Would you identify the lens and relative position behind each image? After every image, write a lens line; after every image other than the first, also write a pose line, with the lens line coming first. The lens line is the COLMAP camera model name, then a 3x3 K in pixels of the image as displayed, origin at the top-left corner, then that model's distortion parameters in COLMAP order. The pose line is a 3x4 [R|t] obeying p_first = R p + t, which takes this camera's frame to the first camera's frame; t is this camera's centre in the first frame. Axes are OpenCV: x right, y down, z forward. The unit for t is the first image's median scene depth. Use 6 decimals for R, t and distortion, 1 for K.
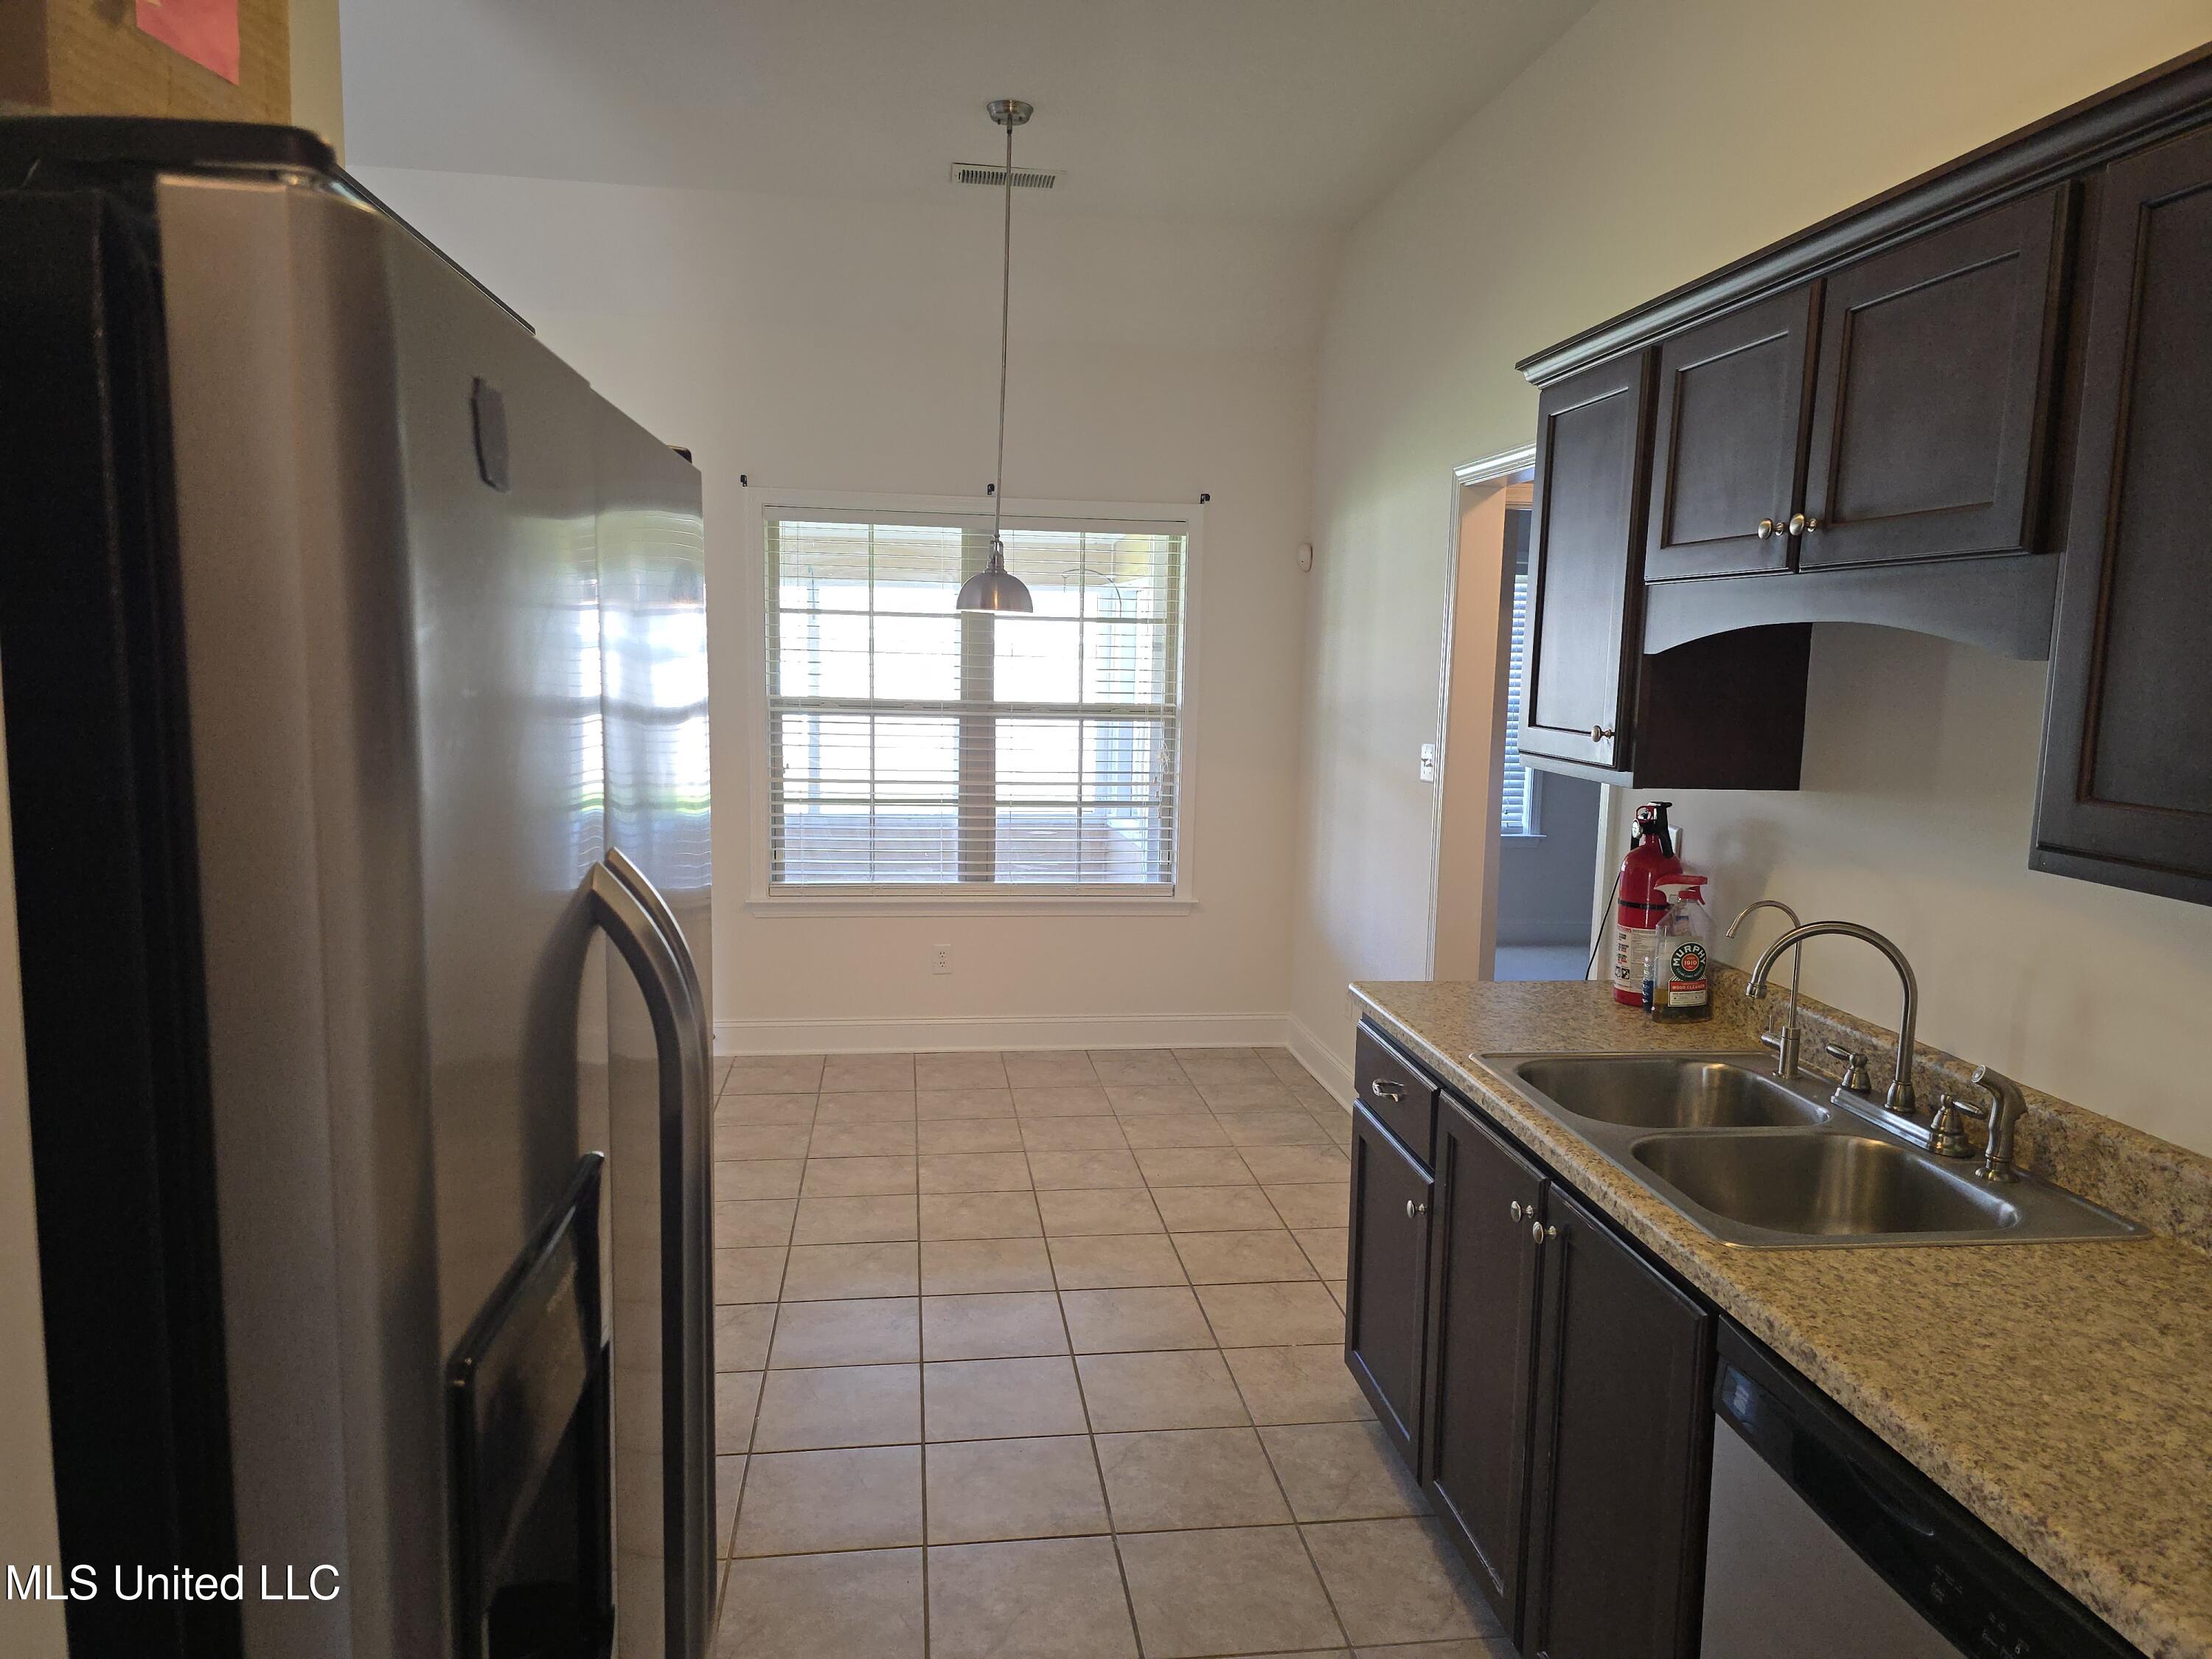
lens RADIAL K [[1538.7, 0, 1106.0], [0, 1538.7, 829.5], [0, 0, 1]] dist [0.190849, -0.146117]
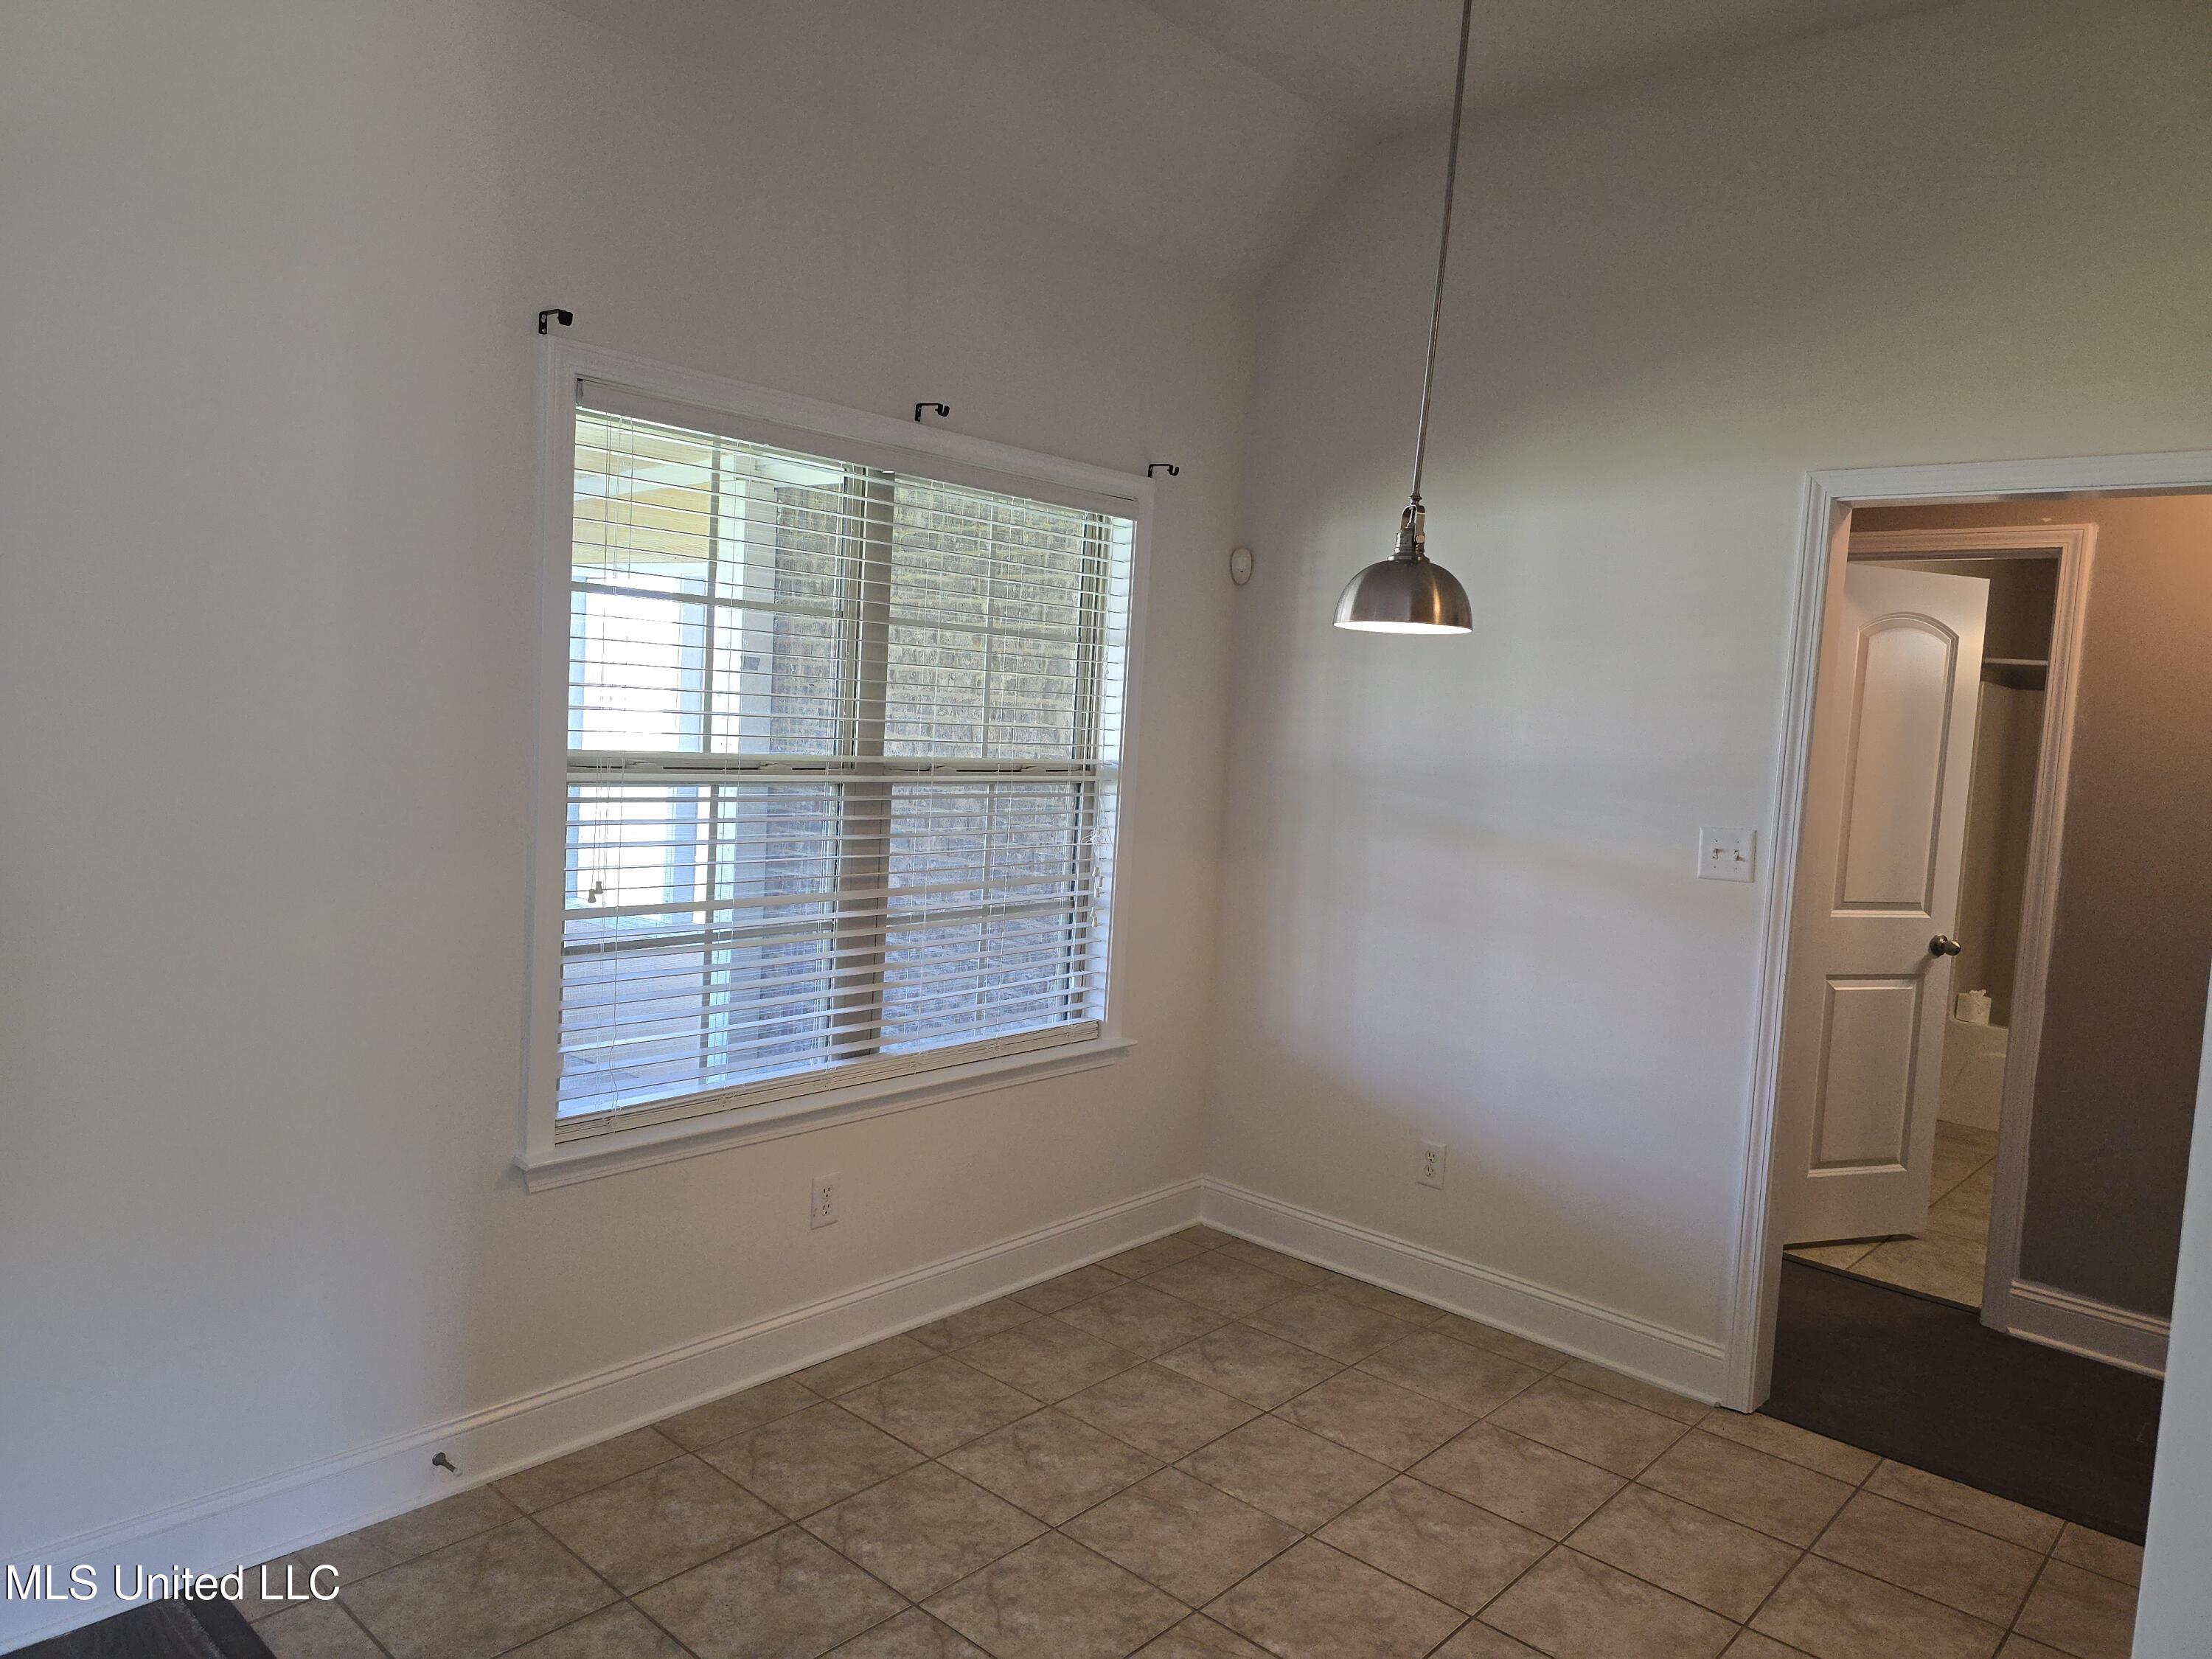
lens RADIAL K [[1479.2, 0, 1106.0], [0, 1479.2, 829.5], [0, 0, 1]] dist [0.077121, -0.079686]
pose [[0.760945, -0.031748, 0.648040, -0.408435], [0.043244, 0.999063, -0.001833, -0.053333], [-0.647374, 0.029419, 0.761604, 0.531546]]
